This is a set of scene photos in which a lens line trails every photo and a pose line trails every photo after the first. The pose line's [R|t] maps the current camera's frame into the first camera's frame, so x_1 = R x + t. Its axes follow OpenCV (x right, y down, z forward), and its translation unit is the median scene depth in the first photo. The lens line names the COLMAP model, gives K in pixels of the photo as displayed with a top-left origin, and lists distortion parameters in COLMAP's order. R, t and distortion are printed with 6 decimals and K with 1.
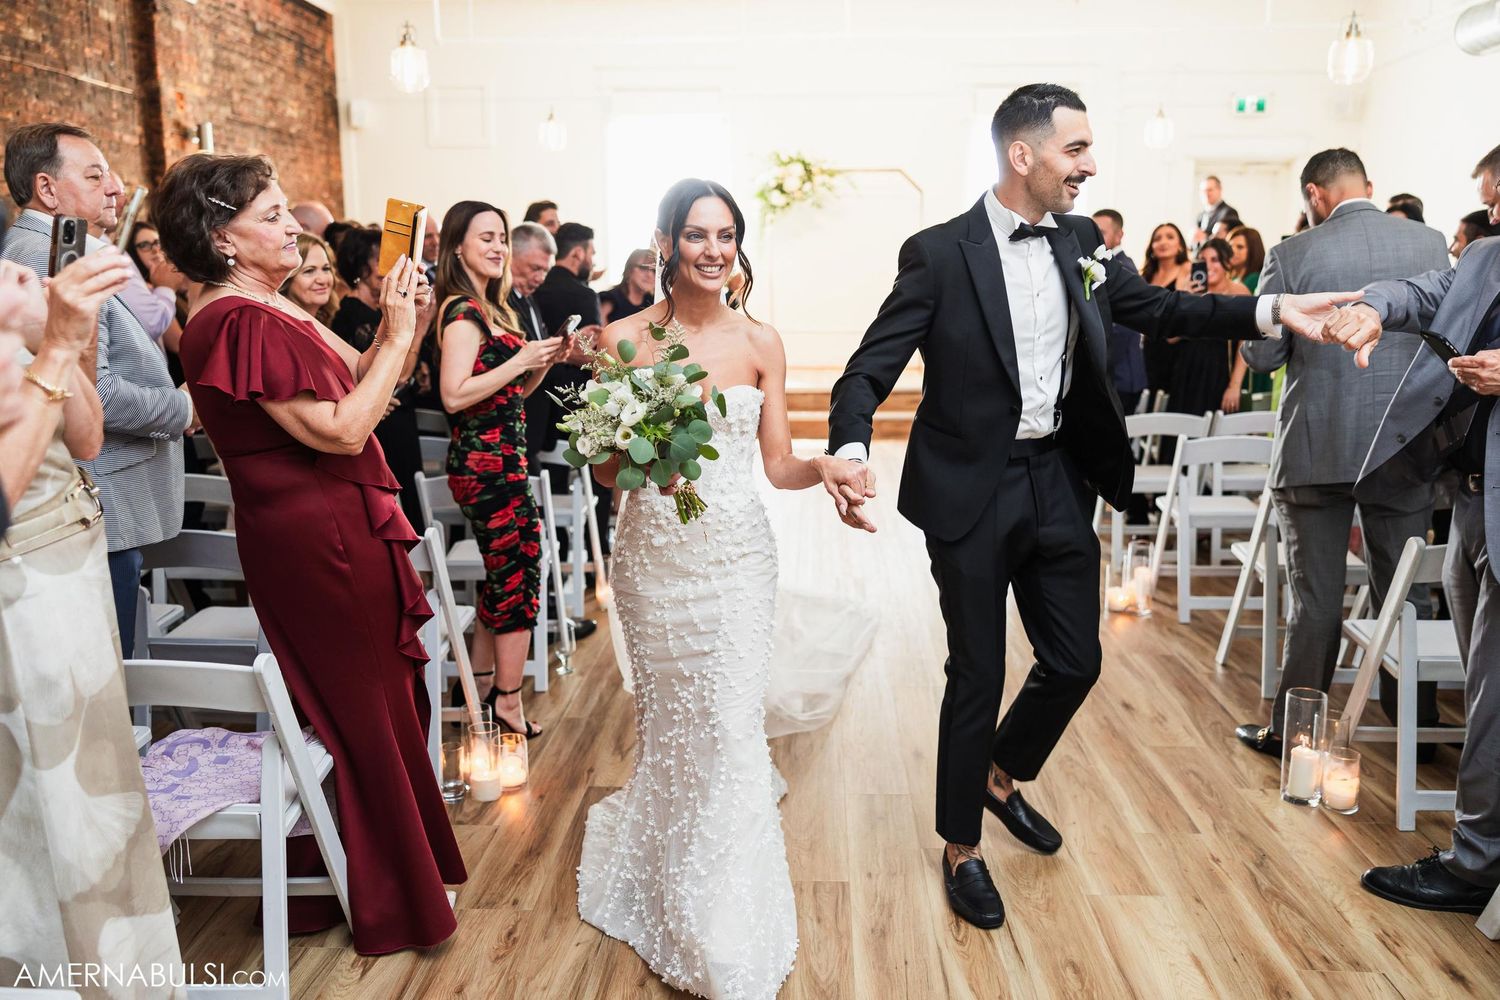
lens RADIAL K [[1182.9, 0, 759.1], [0, 1182.9, 500.2], [0, 0, 1]] dist [0.015590, -0.016018]
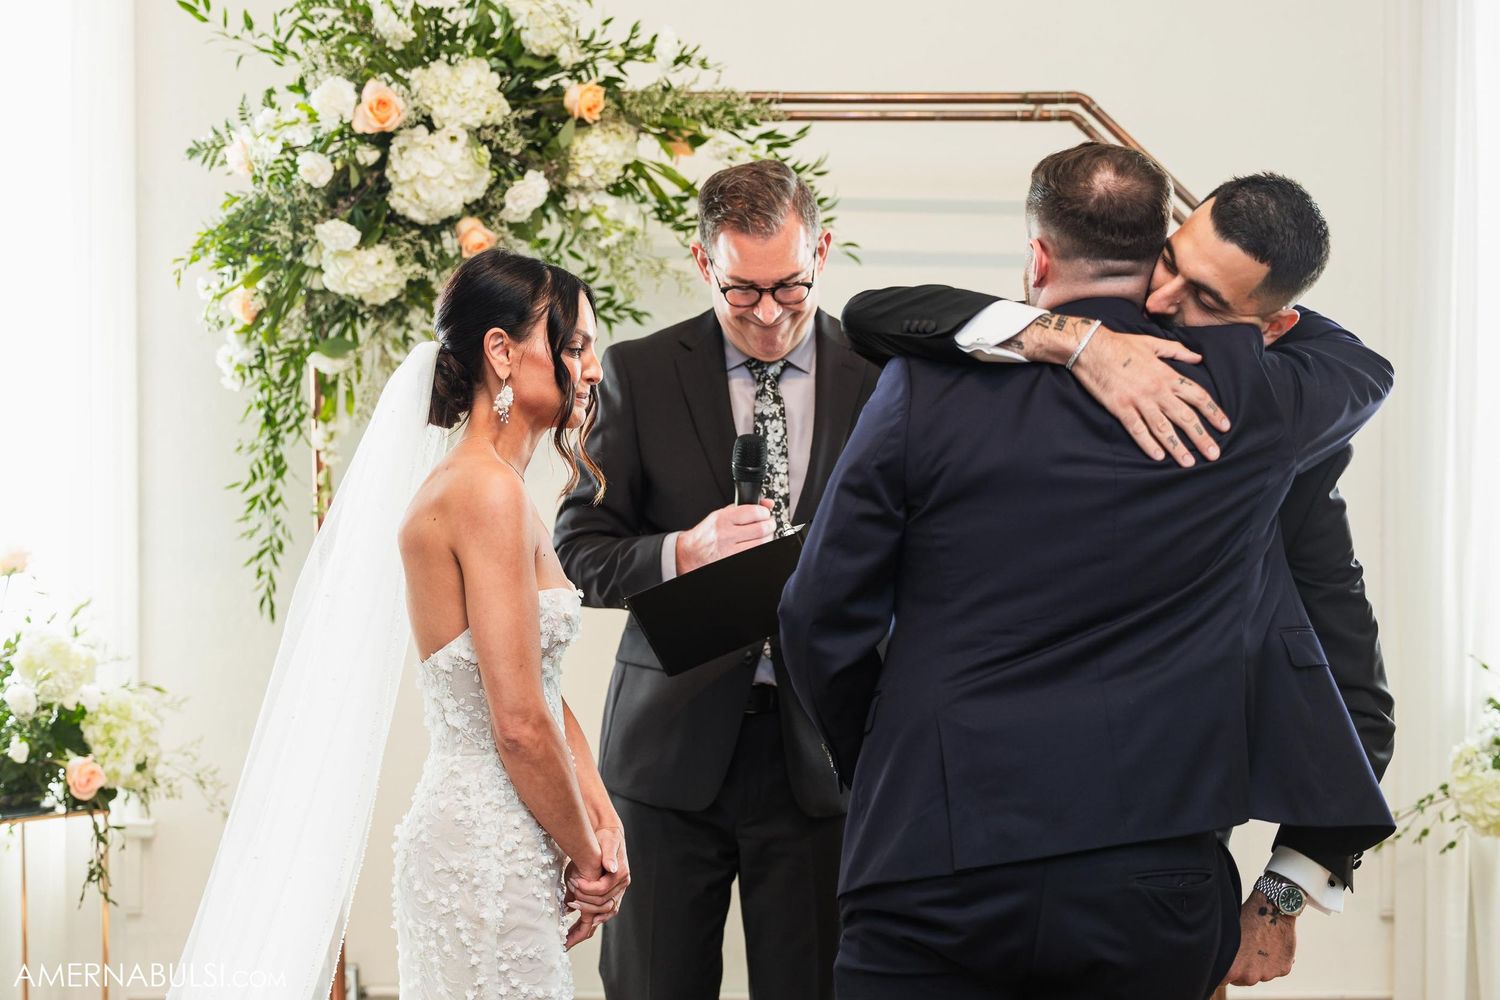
lens RADIAL K [[2912.5, 0, 751.3], [0, 2912.5, 493.3], [0, 0, 1]] dist [0.028895, 0.000000]
pose [[0.999014, -0.002357, 0.044328, 0.054061], [0.010026, 0.984767, -0.173593, -0.154214], [-0.043244, 0.173866, 0.983819, 0.612818]]
